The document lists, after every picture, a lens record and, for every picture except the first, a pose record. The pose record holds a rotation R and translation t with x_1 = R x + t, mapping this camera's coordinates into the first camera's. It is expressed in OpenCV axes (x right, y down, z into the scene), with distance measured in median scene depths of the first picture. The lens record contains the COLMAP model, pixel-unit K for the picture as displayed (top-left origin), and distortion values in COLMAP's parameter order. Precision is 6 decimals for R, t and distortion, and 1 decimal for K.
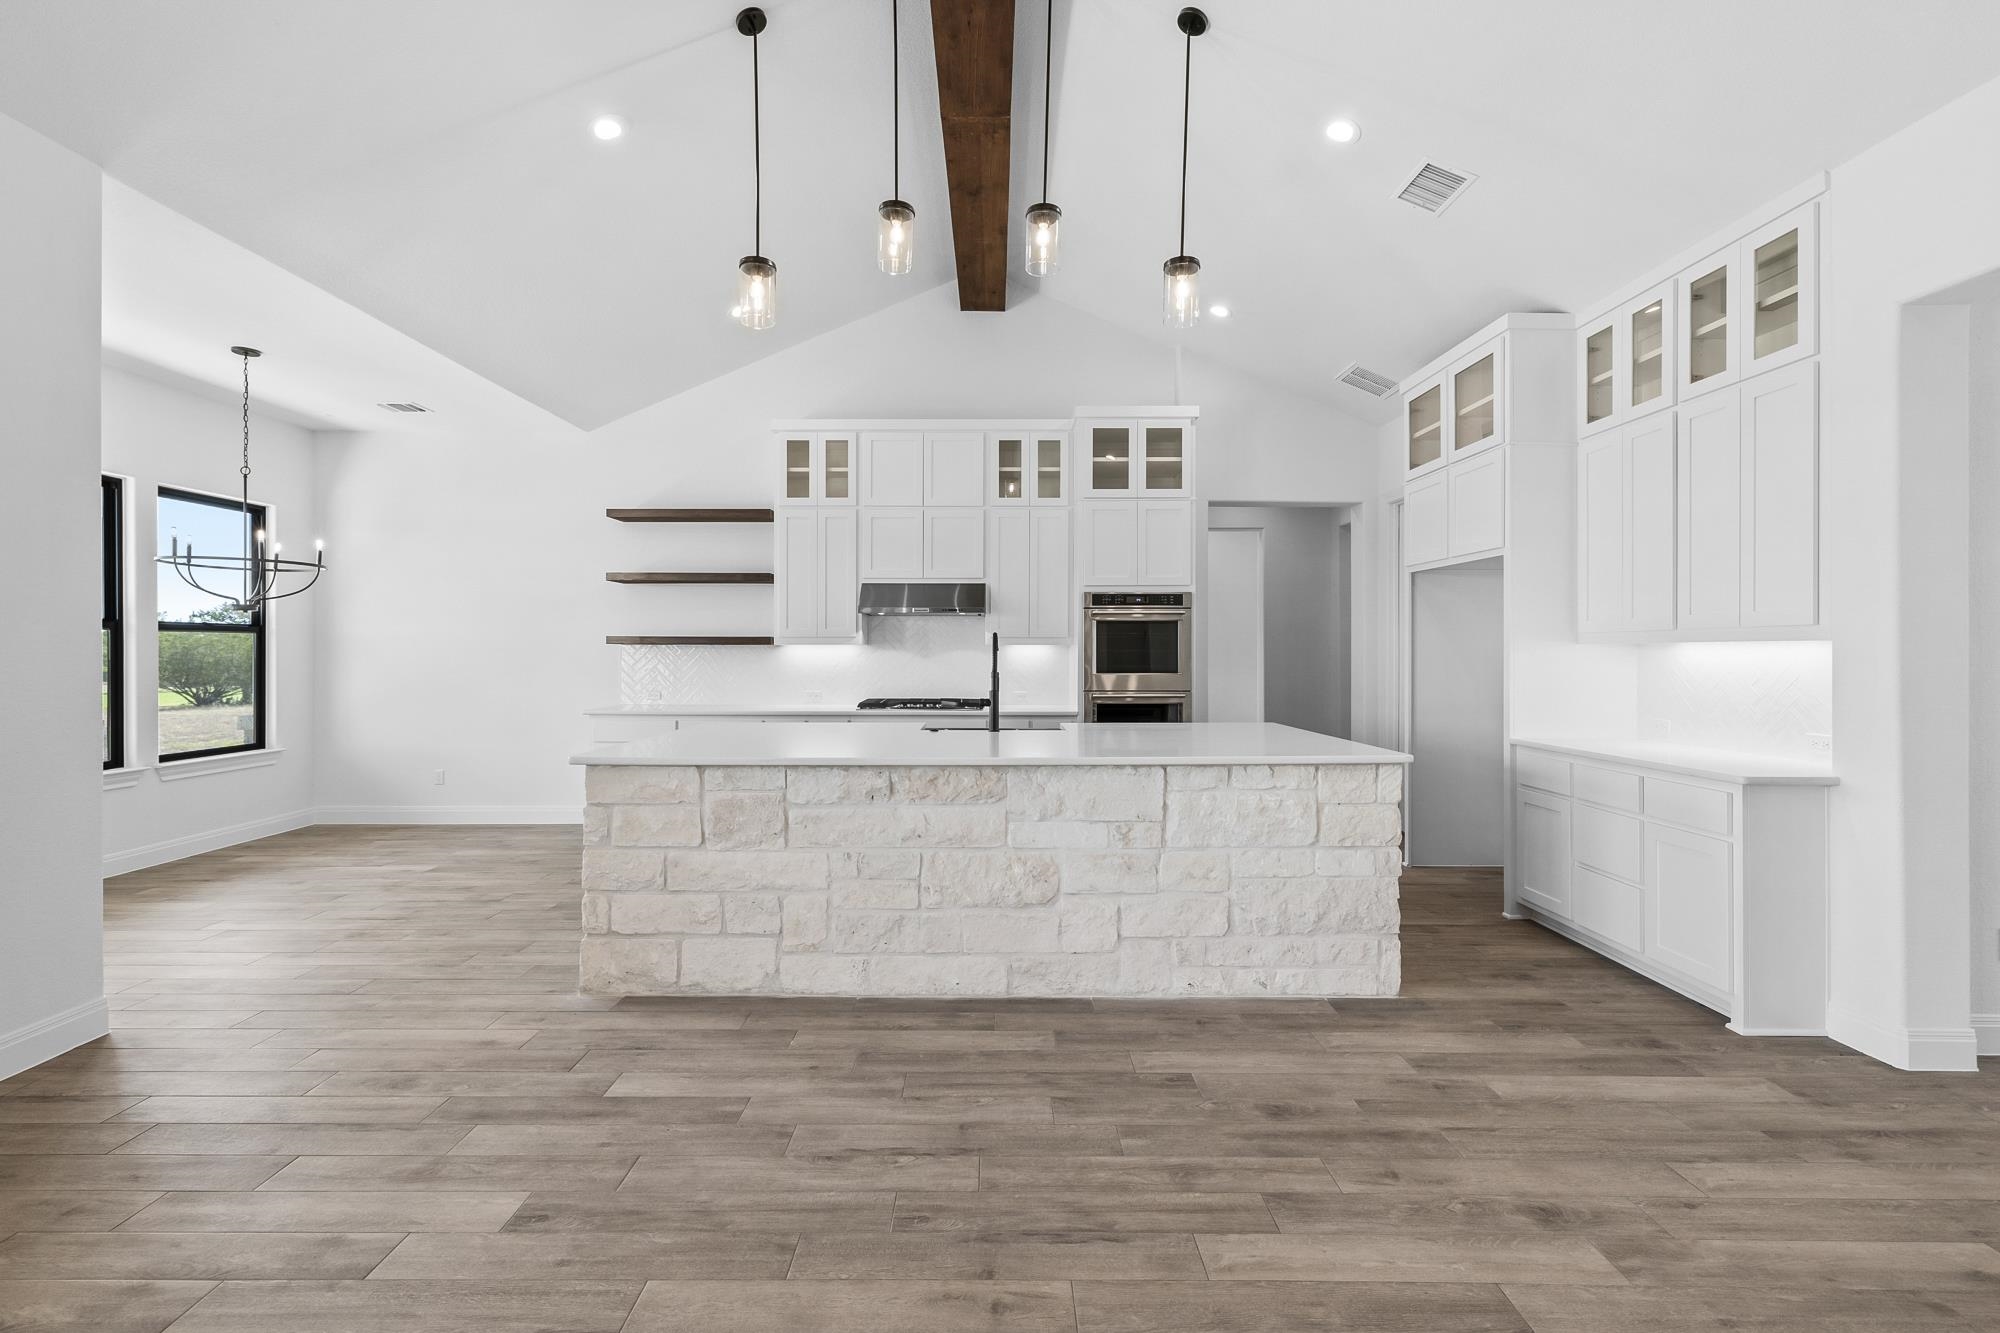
lens RADIAL K [[860.8, 0, 992.4], [0, 860.8, 652.1], [0, 0, 1]] dist [0.001267, 0.000619]
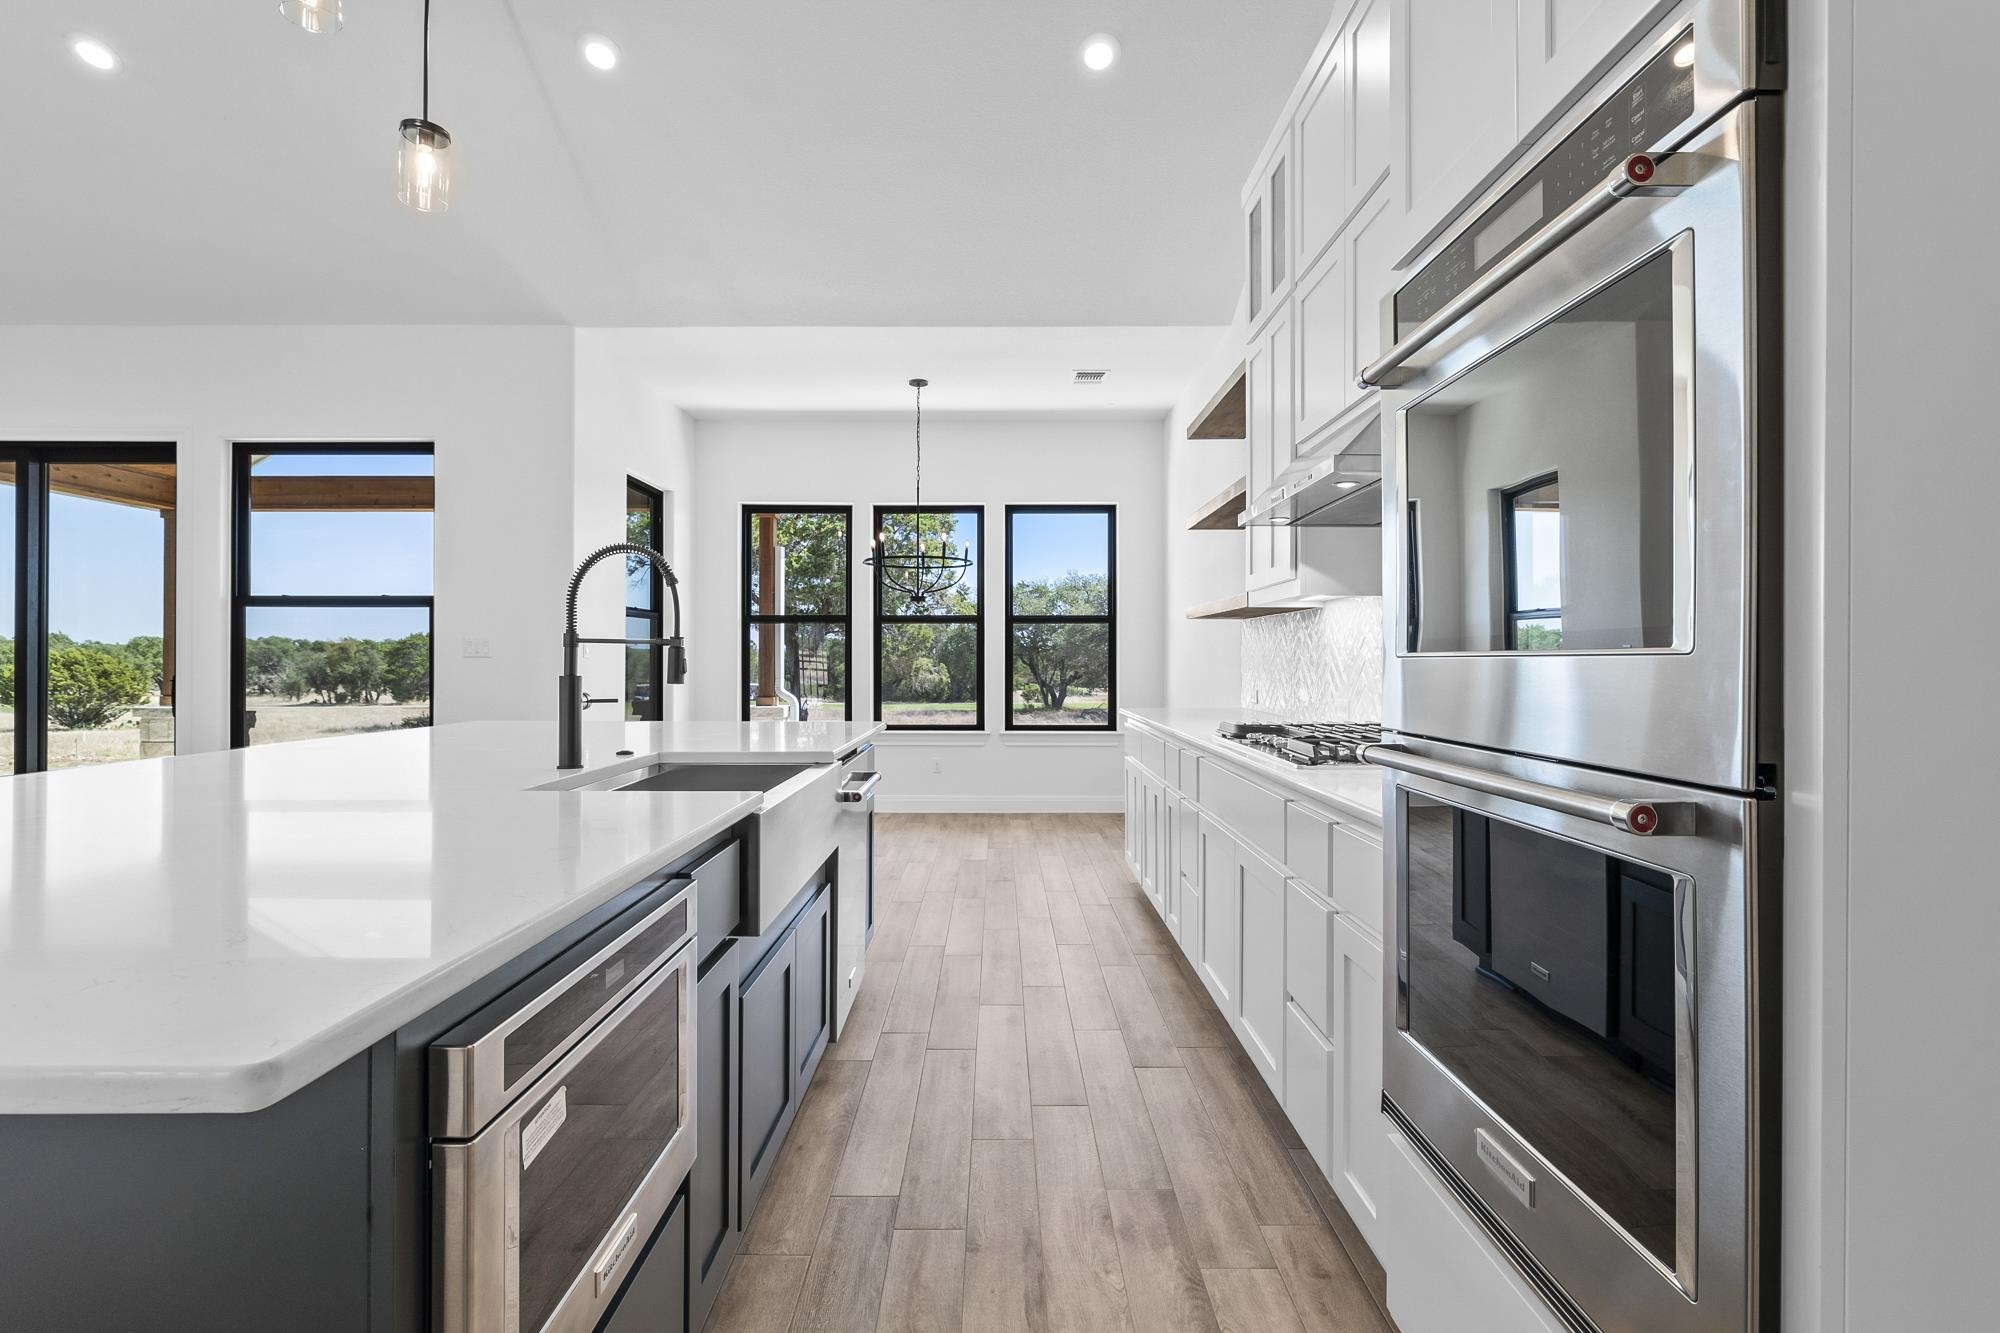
lens RADIAL K [[960.2, 0, 1002.3], [0, 960.2, 660.0], [0, 0, 1]] dist [-0.005073, -0.000334]
pose [[-0.001265, -0.001592, -0.999998, 0.651015], [-0.001832, 0.999997, -0.001590, 0.048854], [0.999998, 0.001830, -0.001268, 1.609472]]
